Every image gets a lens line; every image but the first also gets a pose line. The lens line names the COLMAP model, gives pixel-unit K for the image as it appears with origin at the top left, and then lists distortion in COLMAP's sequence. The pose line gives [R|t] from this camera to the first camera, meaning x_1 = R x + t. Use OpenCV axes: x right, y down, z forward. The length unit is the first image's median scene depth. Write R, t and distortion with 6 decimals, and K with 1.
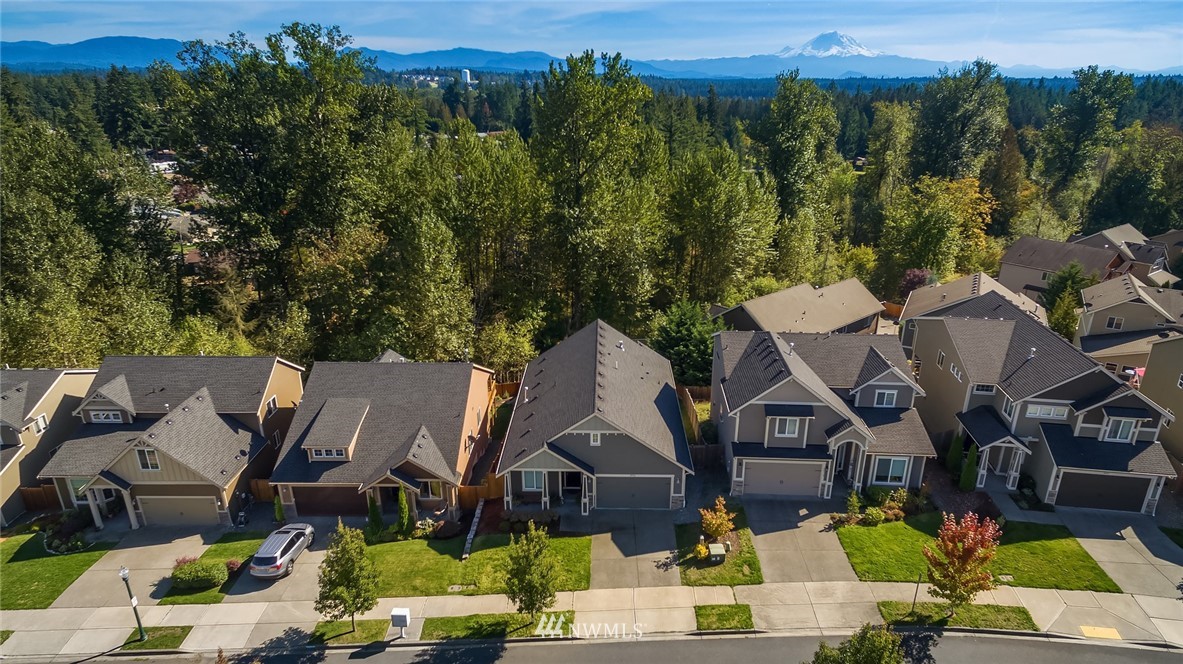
lens RADIAL K [[636.8, 0, 591.5], [0, 636.8, 332.0], [0, 0, 1]] dist [0.006974, 0.001563]
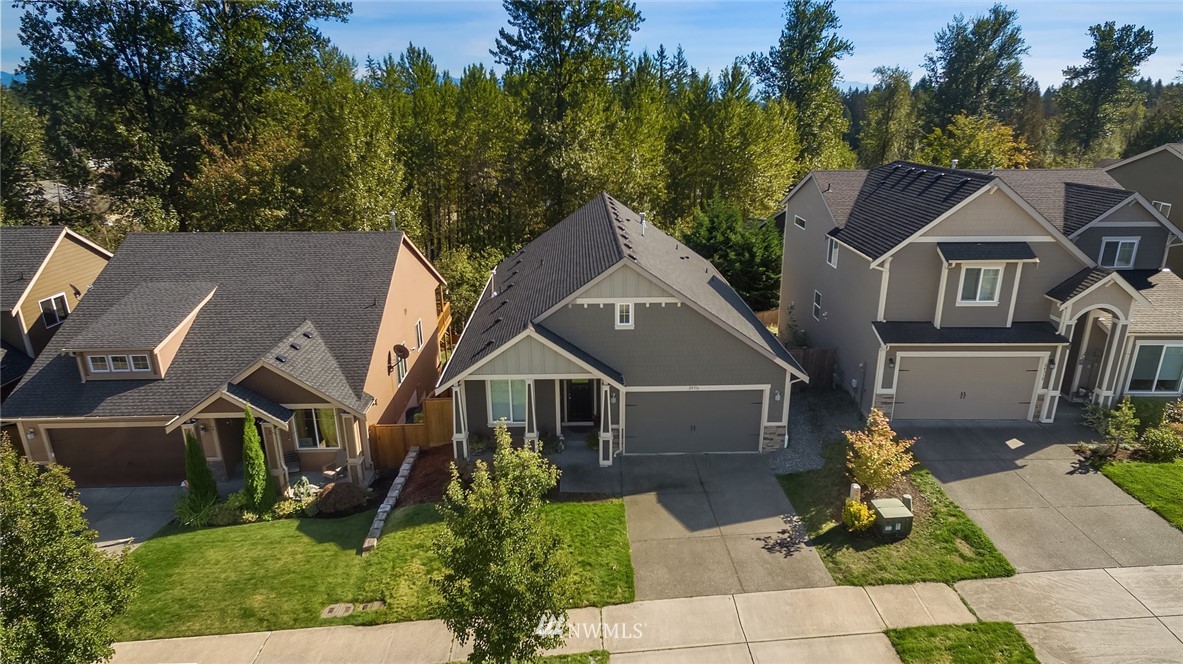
lens RADIAL K [[636.8, 0, 591.5], [0, 636.8, 332.0], [0, 0, 1]] dist [0.006974, 0.001563]
pose [[0.999011, -0.019087, 0.040153, -0.042501], [0.020587, 0.999093, -0.037278, 0.200289], [-0.039405, 0.038067, 0.998498, 0.473990]]
